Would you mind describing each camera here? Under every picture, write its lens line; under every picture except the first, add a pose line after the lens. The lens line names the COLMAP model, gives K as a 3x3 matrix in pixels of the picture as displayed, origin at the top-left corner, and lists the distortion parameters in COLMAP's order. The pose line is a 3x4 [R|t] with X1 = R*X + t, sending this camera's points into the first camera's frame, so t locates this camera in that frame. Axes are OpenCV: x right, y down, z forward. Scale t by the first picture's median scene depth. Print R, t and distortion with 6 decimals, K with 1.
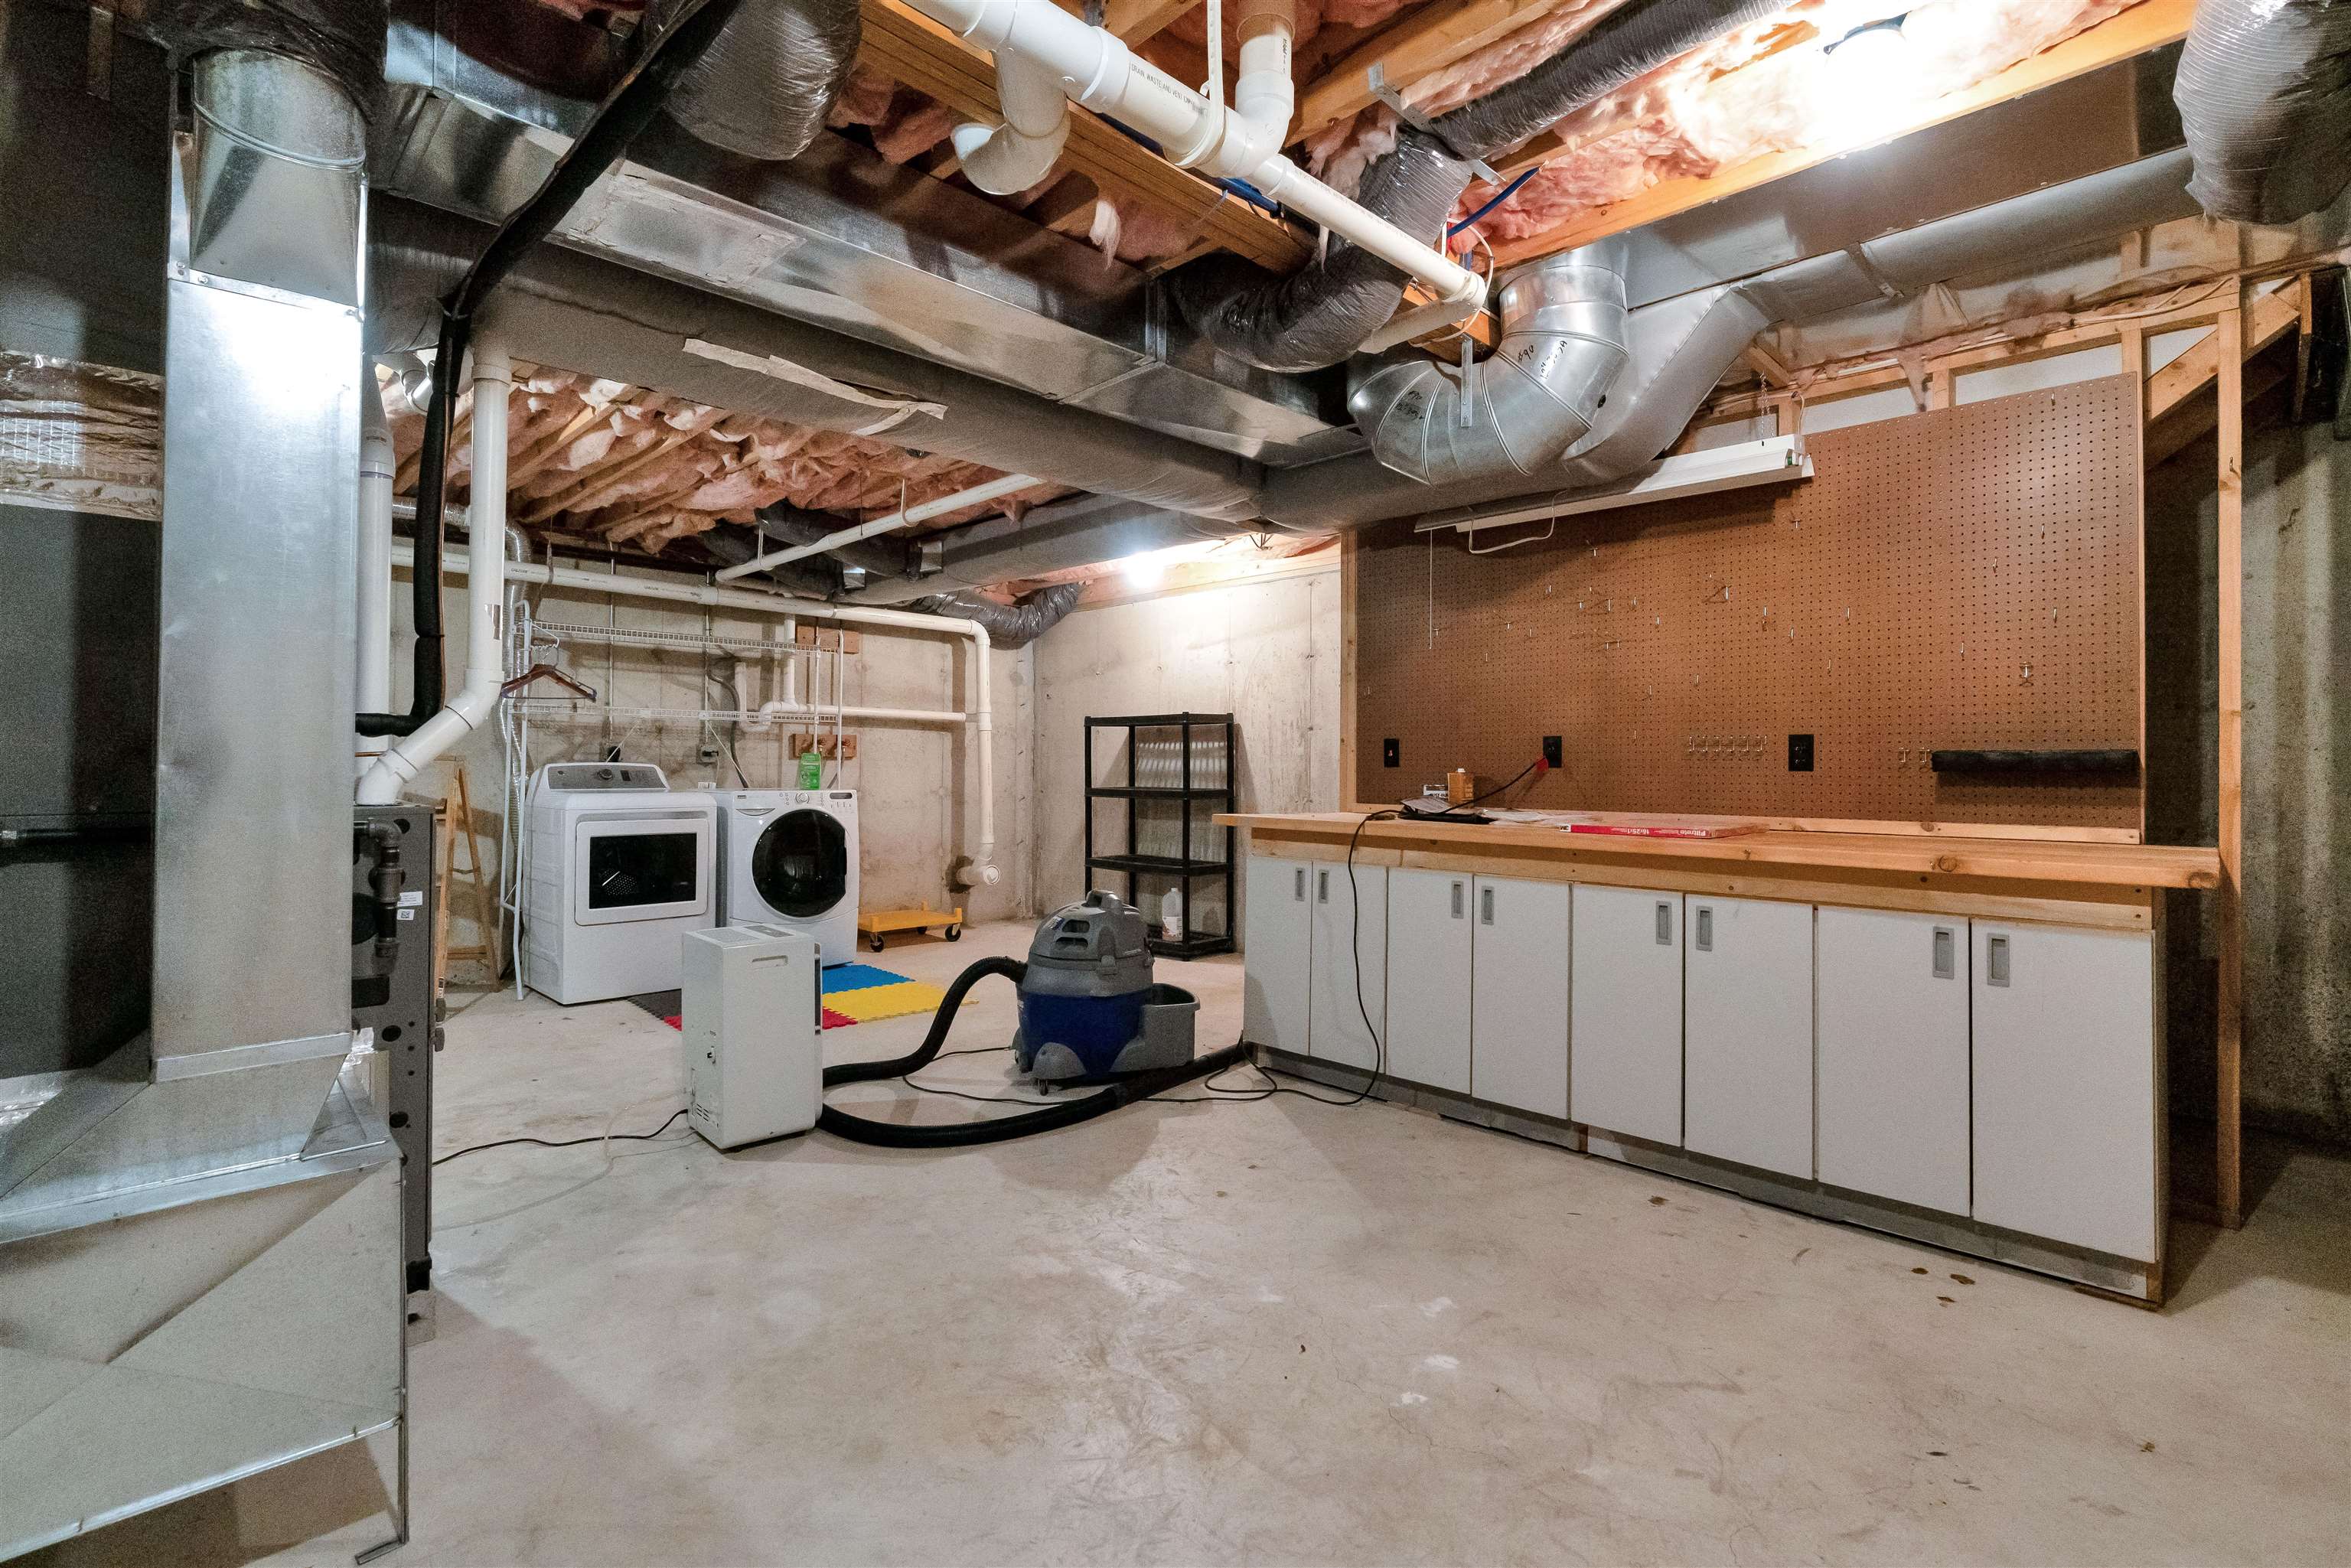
lens RADIAL K [[1056.0, 0, 1172.6], [0, 1056.0, 770.4], [0, 0, 1]] dist [-0.014902, 0.006046]
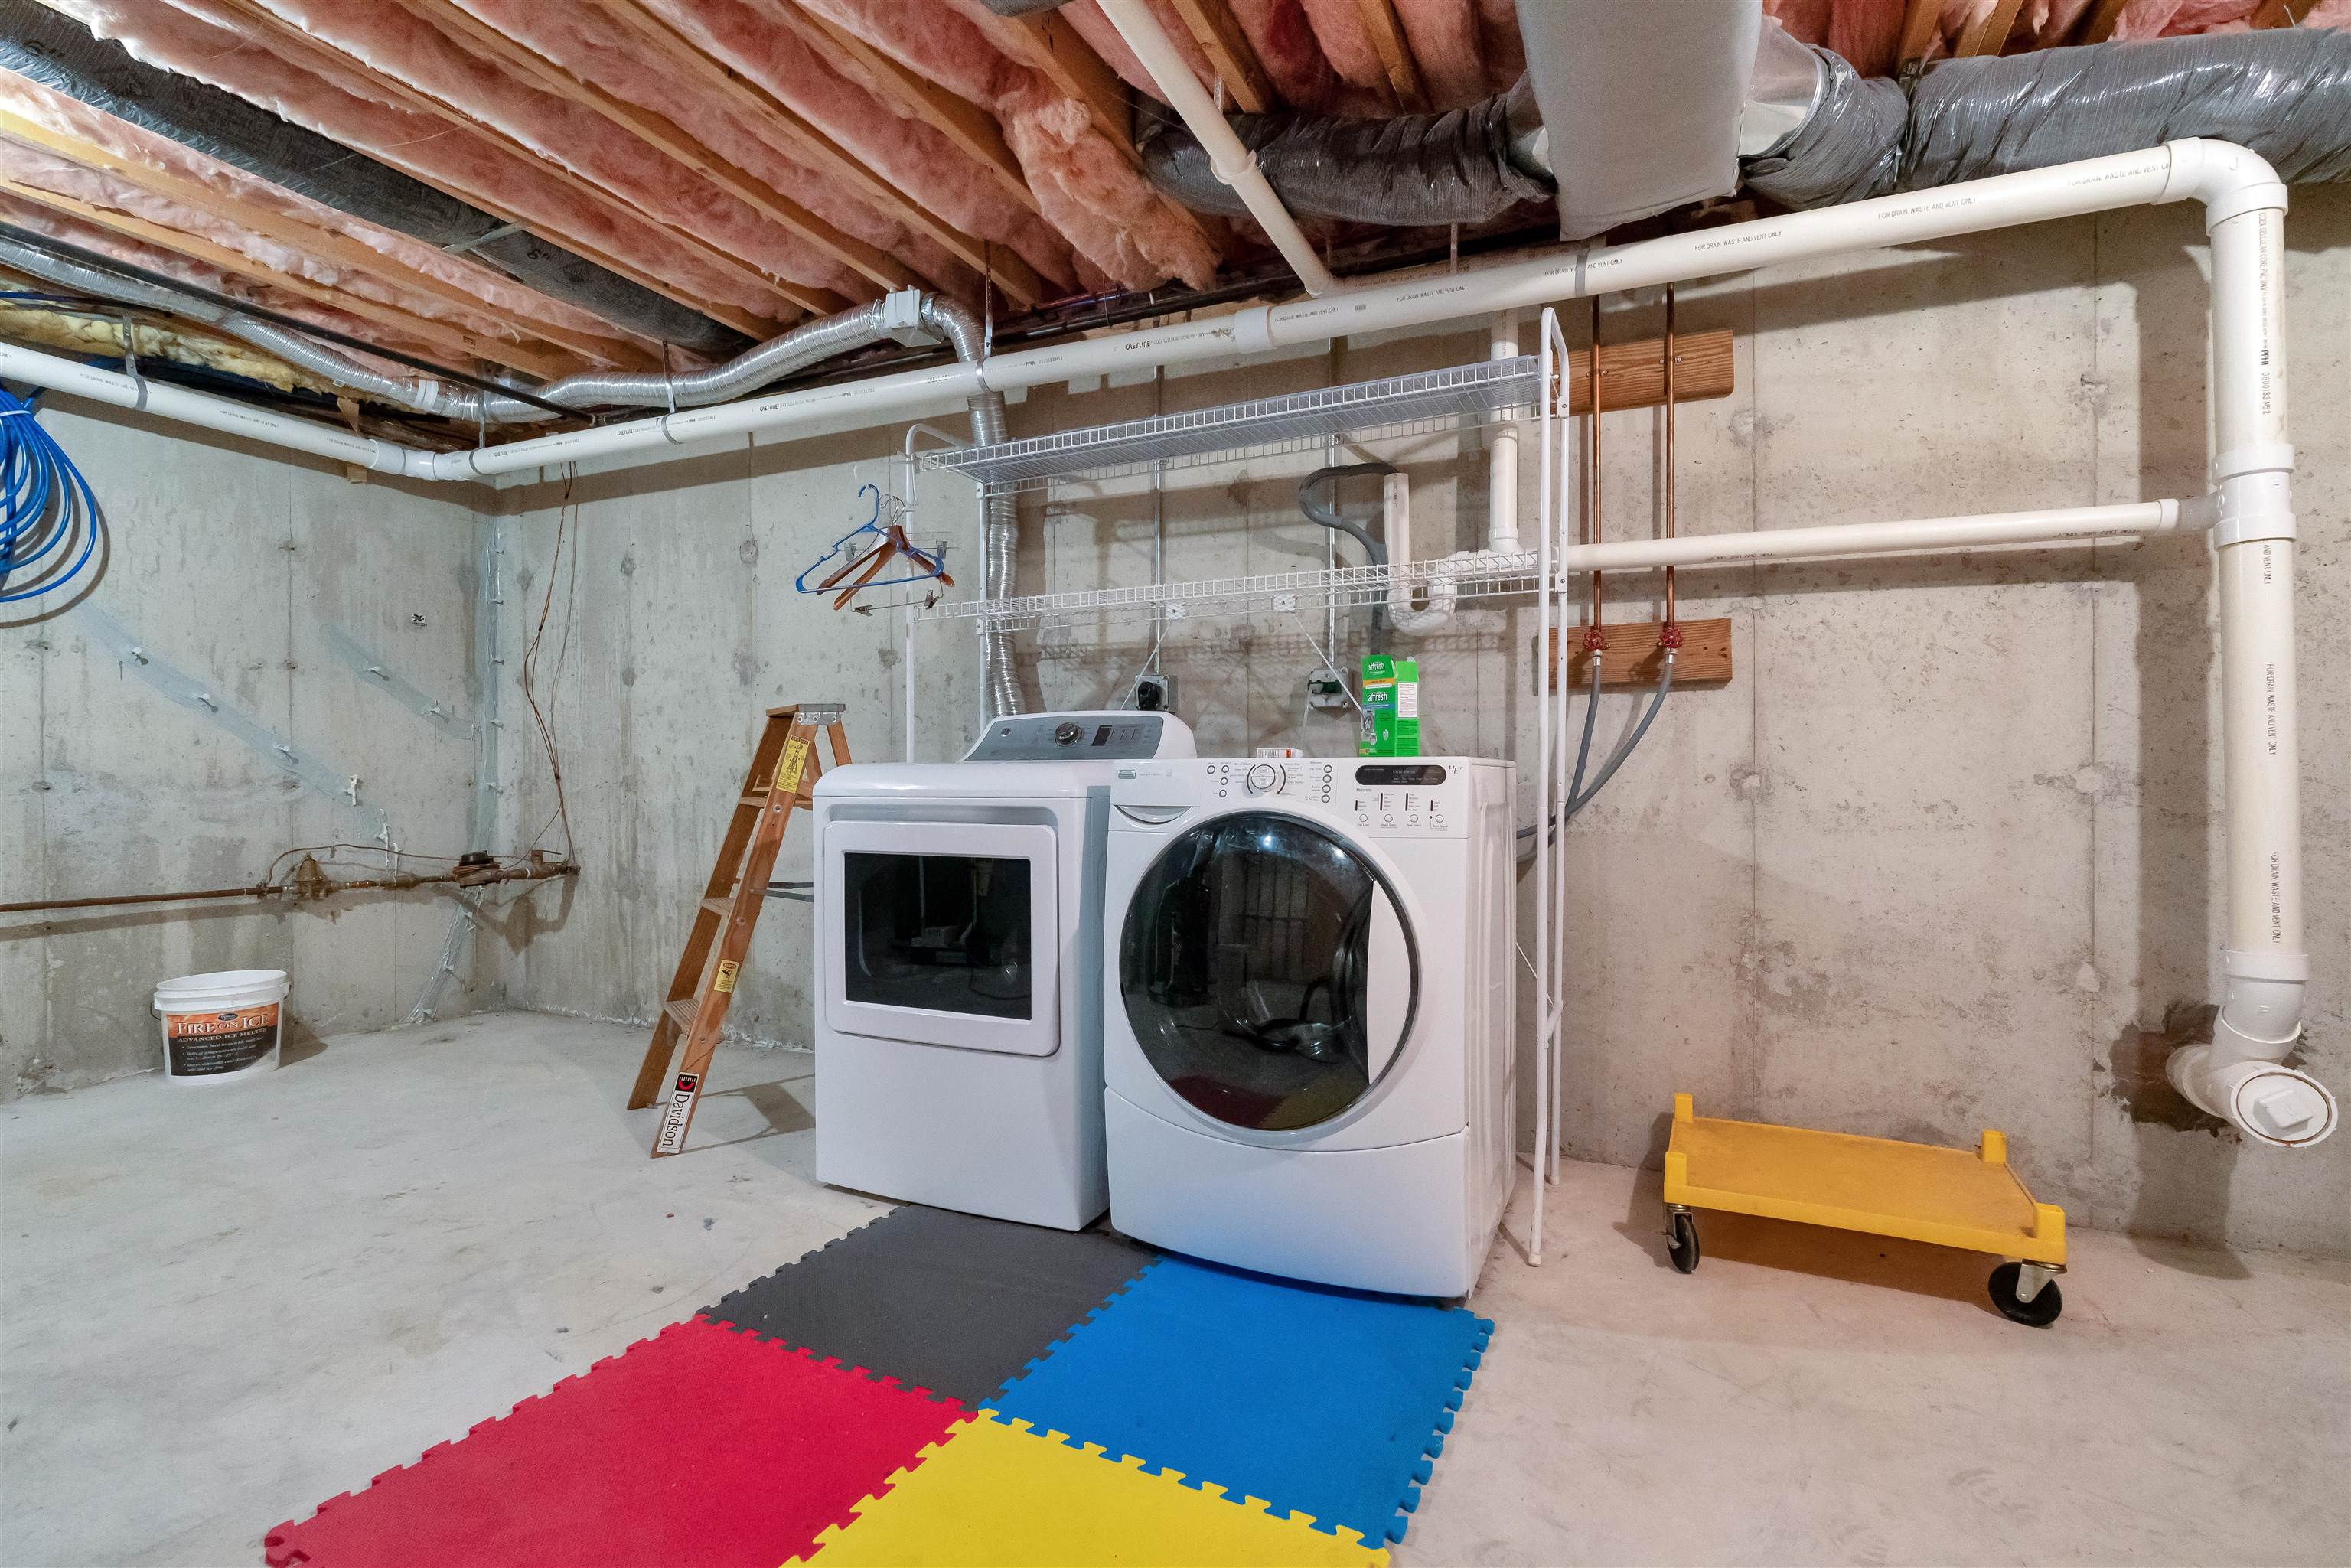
lens RADIAL K [[1056.0, 0, 1173.6], [0, 1056.0, 775.4], [0, 0, 1]] dist [-0.014902, 0.006046]
pose [[0.348111, -0.006938, -0.937428, -0.033830], [0.000865, 0.999975, -0.007080, 0.024688], [0.937453, 0.001654, 0.348108, 0.764686]]
